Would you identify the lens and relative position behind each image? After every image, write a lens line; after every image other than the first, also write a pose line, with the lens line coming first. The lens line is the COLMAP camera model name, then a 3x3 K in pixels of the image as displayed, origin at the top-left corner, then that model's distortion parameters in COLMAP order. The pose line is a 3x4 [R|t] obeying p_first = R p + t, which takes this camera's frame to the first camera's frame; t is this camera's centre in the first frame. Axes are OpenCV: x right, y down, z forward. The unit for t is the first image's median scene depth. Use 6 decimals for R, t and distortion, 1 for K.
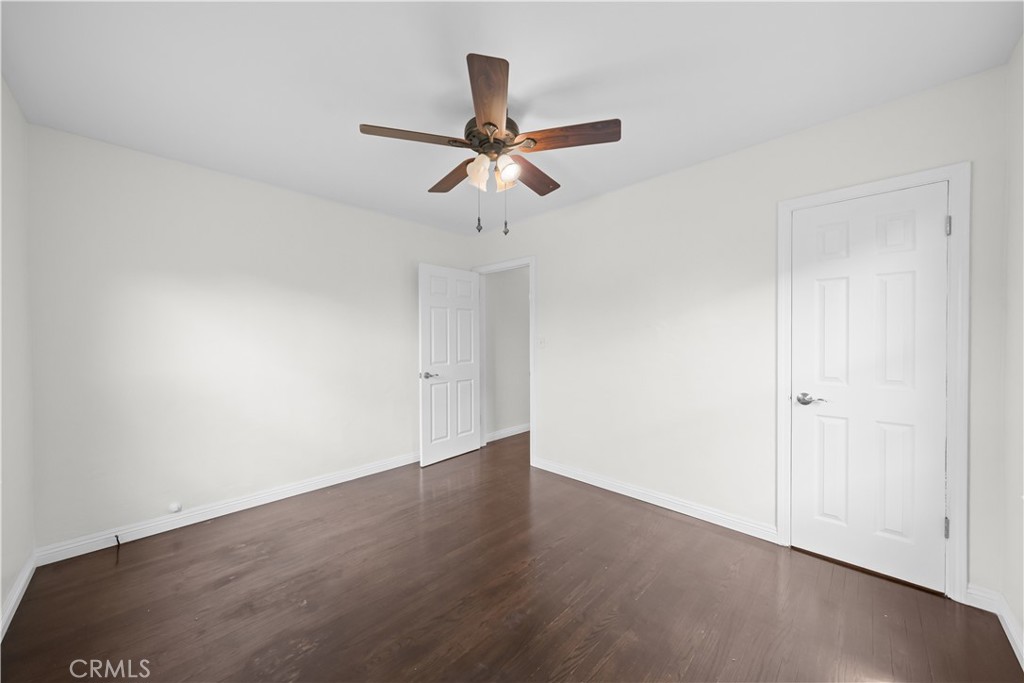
lens RADIAL K [[378.8, 0, 502.4], [0, 378.8, 336.1], [0, 0, 1]] dist [-0.002654, 0.000216]
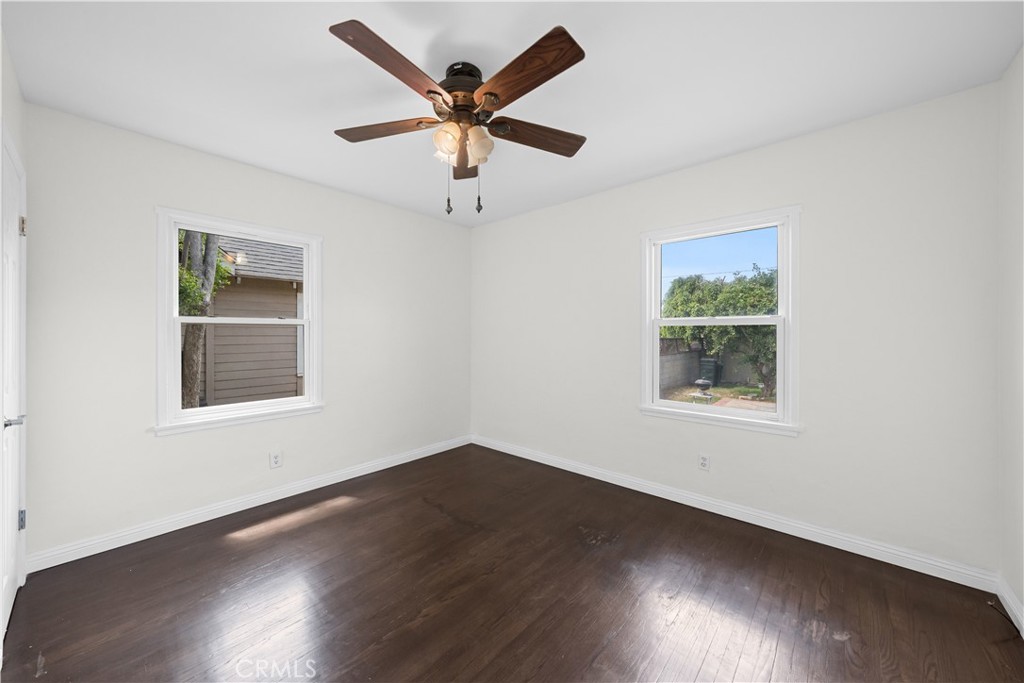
lens RADIAL K [[378.8, 0, 502.4], [0, 378.8, 336.1], [0, 0, 1]] dist [-0.002654, 0.000216]
pose [[-0.999140, 0.001106, -0.041444, -0.088496], [0.000628, 0.999933, 0.011552, 0.002967], [0.041454, 0.011516, -0.999074, 2.127821]]
